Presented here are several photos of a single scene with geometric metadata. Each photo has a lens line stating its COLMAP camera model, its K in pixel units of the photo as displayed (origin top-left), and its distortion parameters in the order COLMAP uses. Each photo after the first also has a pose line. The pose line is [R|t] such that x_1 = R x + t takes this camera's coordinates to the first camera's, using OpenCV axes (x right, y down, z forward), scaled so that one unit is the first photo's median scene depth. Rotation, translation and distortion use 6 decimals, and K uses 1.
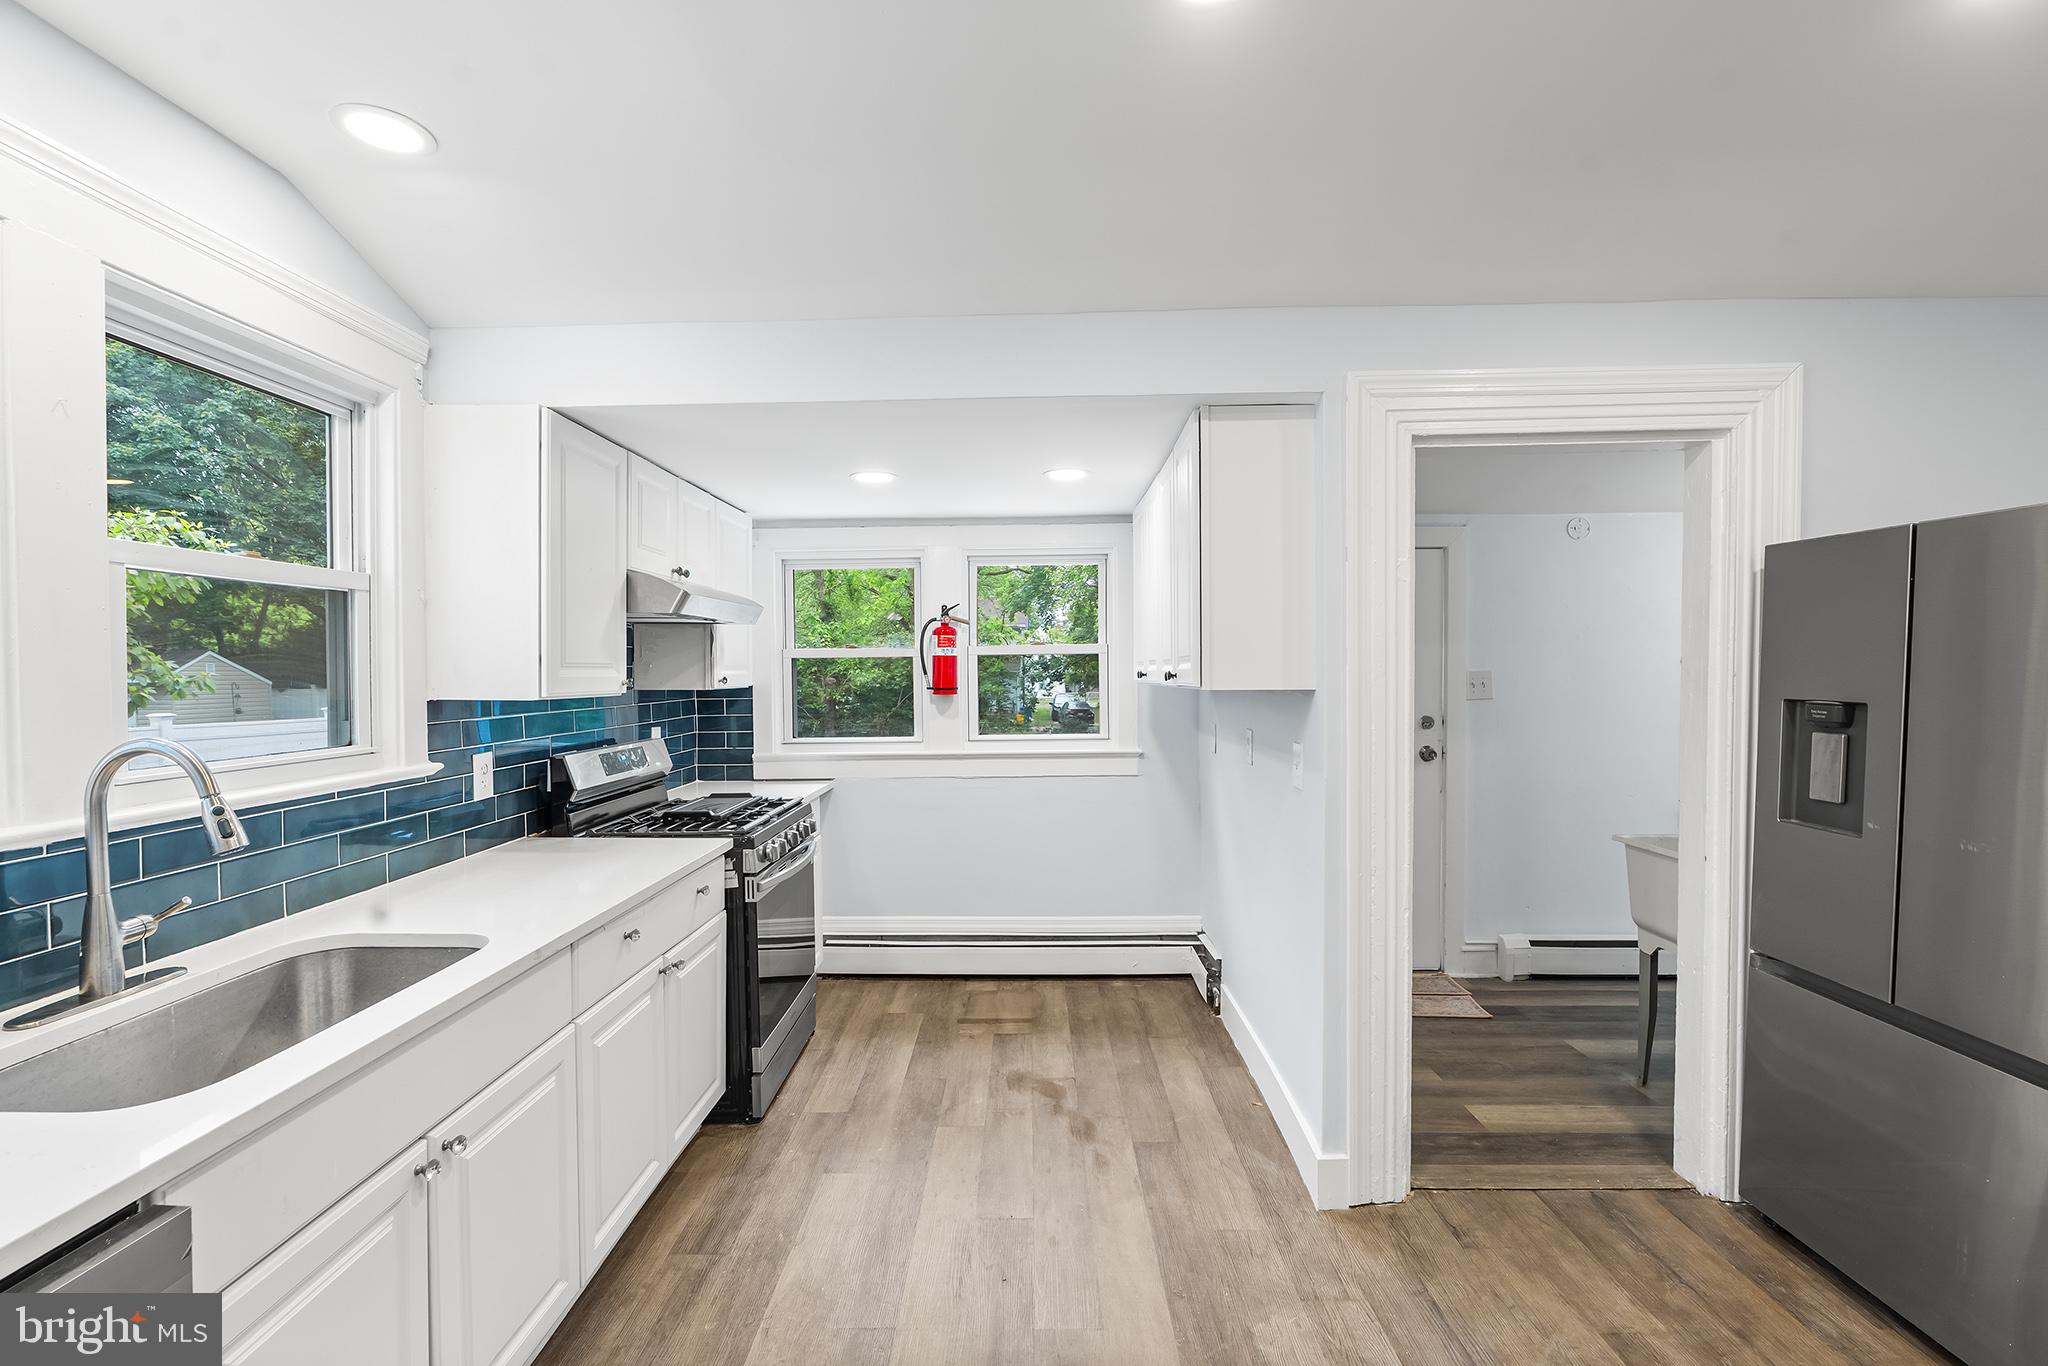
lens RADIAL K [[909.5, 0, 1024.0], [0, 909.5, 683.0], [0, 0, 1]] dist [-0.012904, 0.000046]
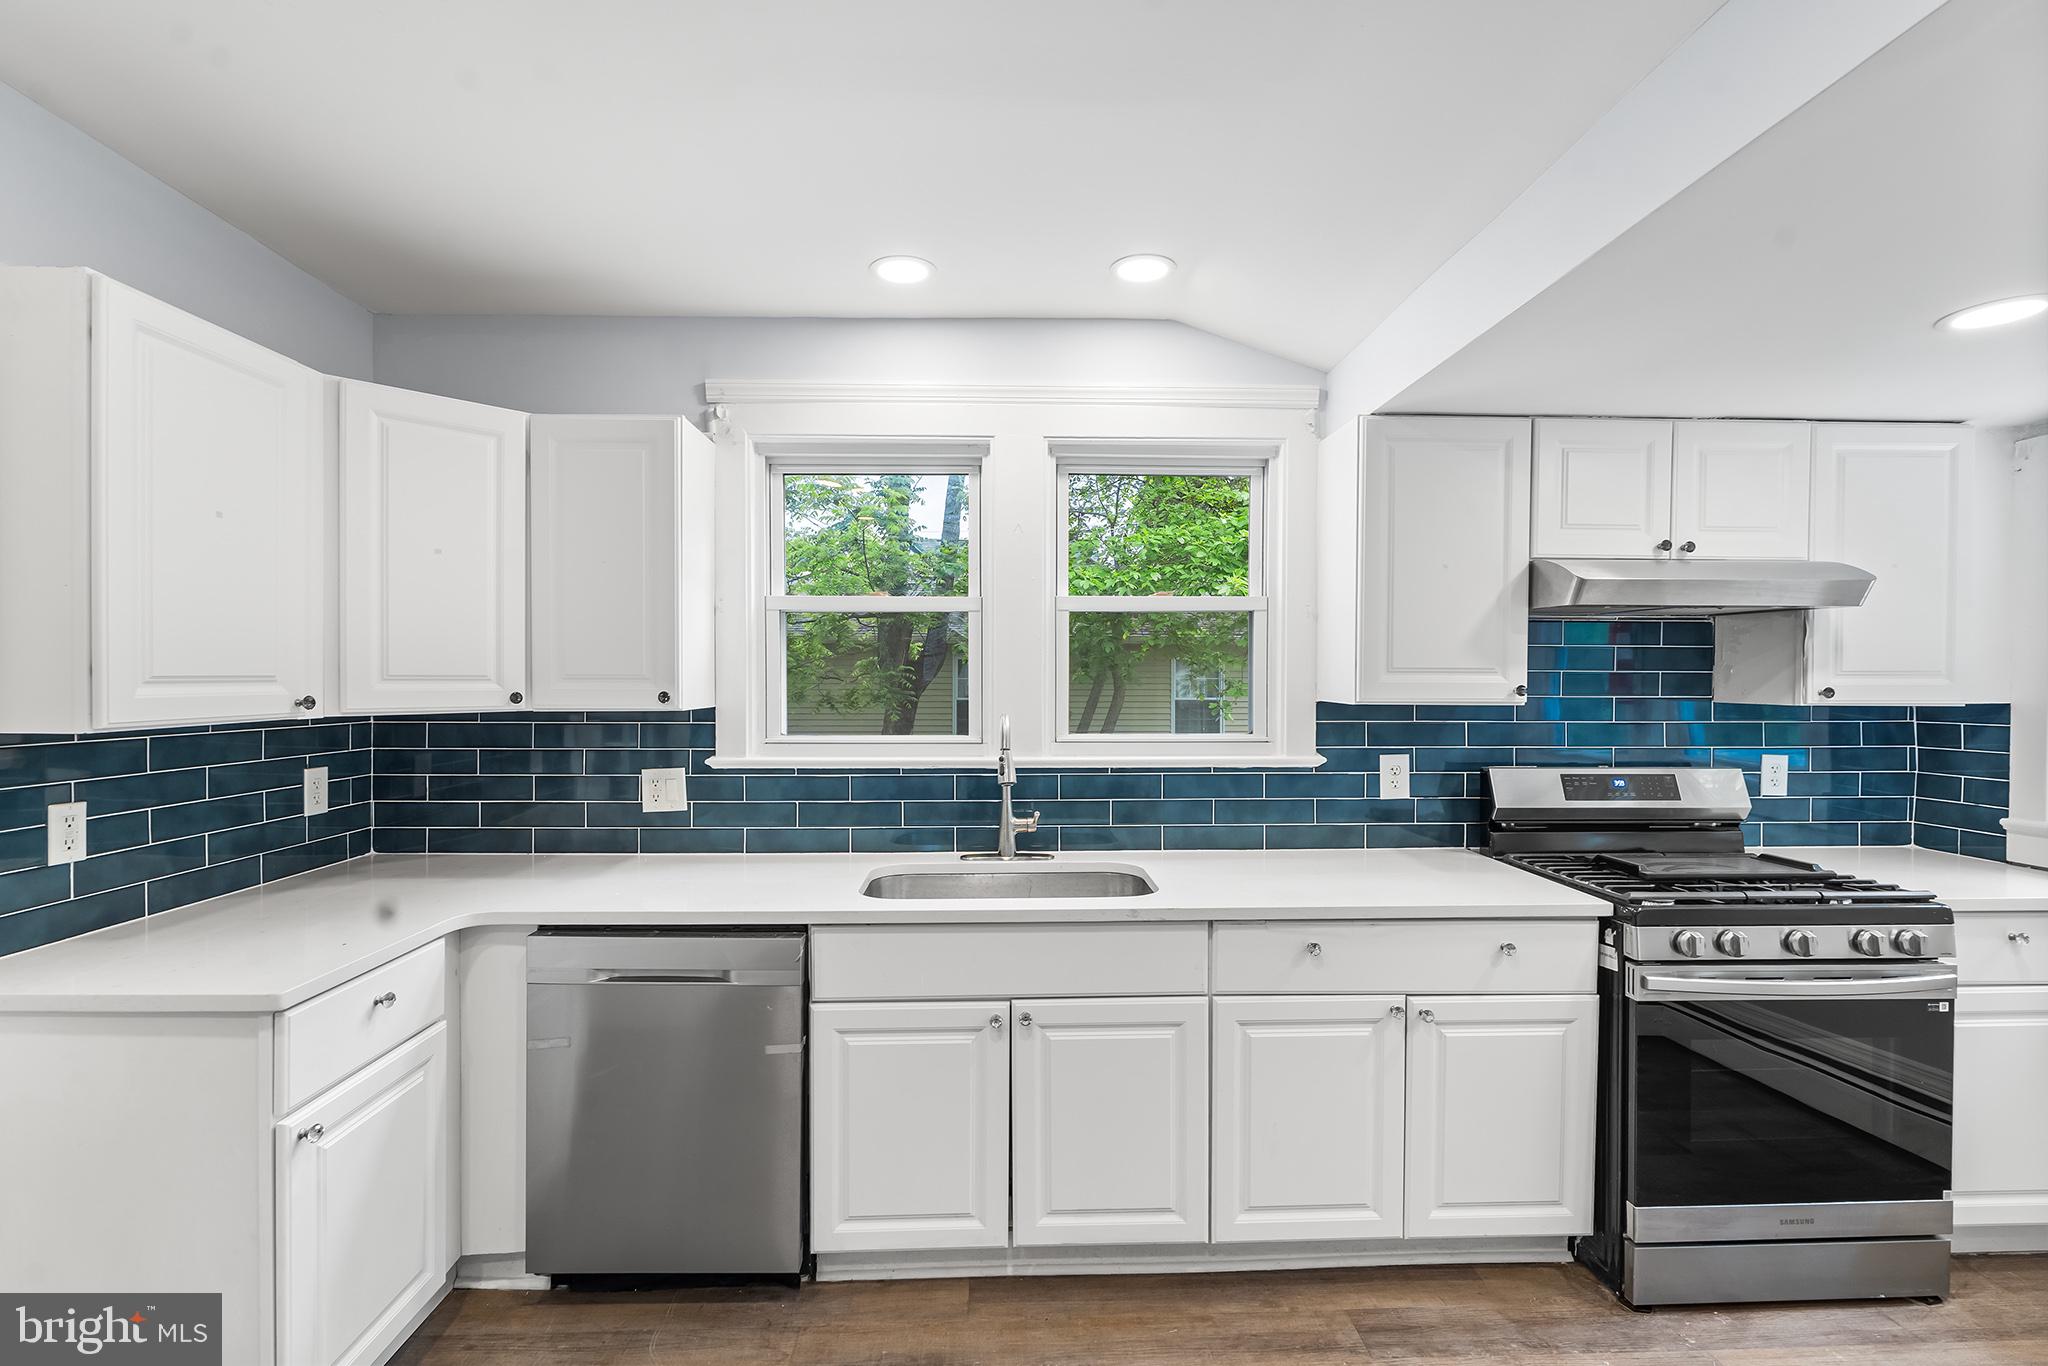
lens RADIAL K [[907.0, 0, 1019.4], [0, 907.0, 687.3], [0, 0, 1]] dist [-0.008983, 0.000652]
pose [[0.041346, 0.012358, -0.999068, 0.450479], [-0.017993, 0.999771, 0.011622, -0.005167], [0.998983, 0.017496, 0.041559, 0.555591]]
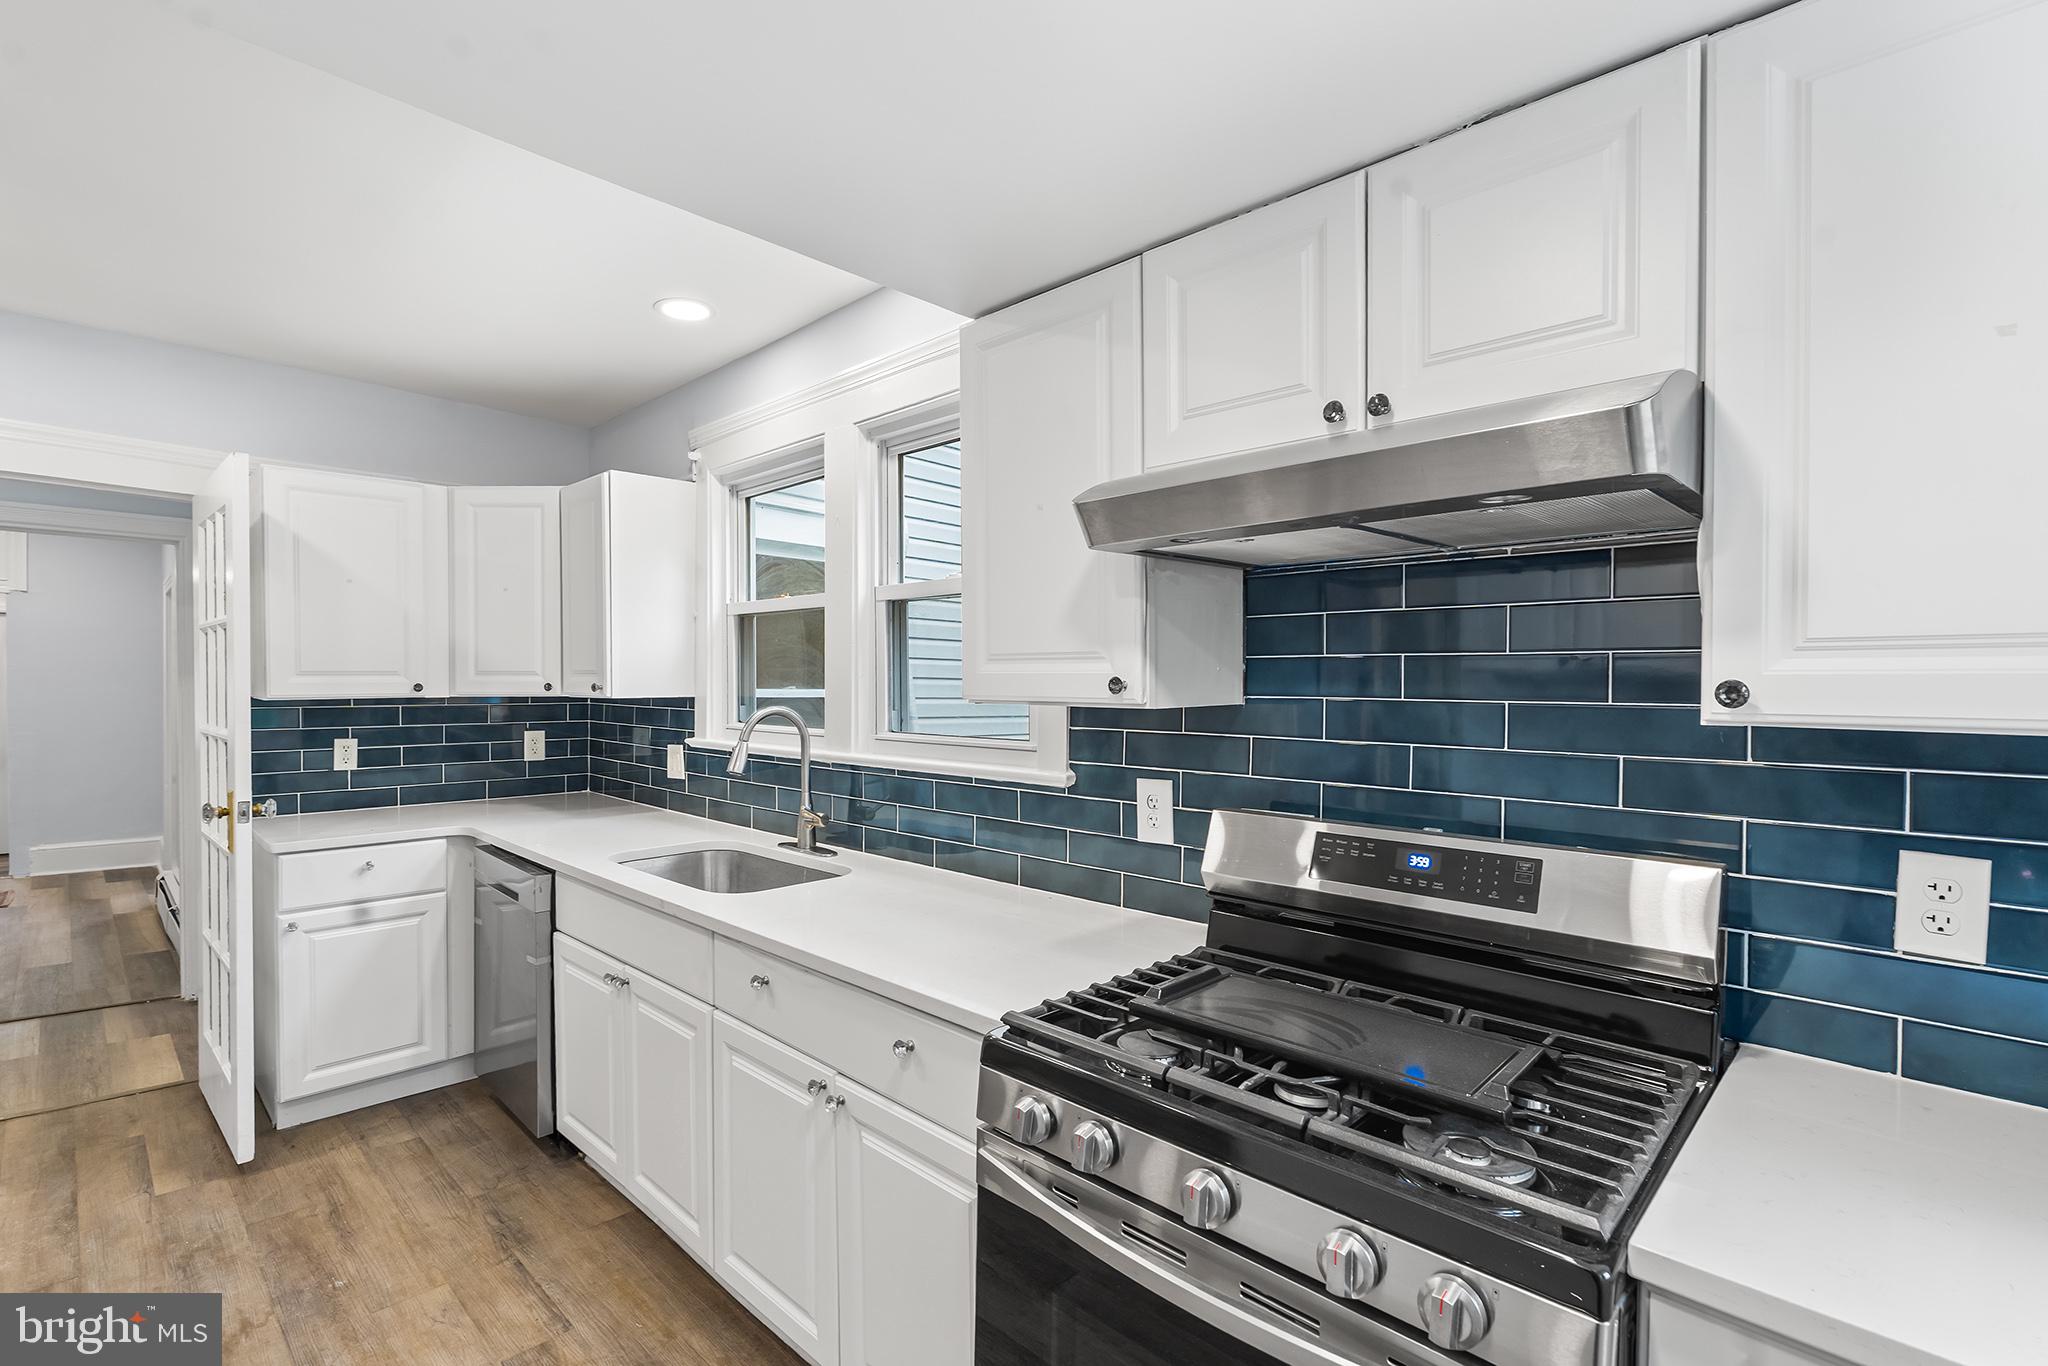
lens RADIAL K [[936.4, 0, 1018.4], [0, 936.4, 693.4], [0, 0, 1]] dist [-0.009210, 0.000191]
pose [[-0.693264, 0.011761, -0.720588, 0.017101], [-0.012562, 0.999518, 0.028400, -0.011964], [0.720574, 0.028740, -0.692782, 1.525542]]
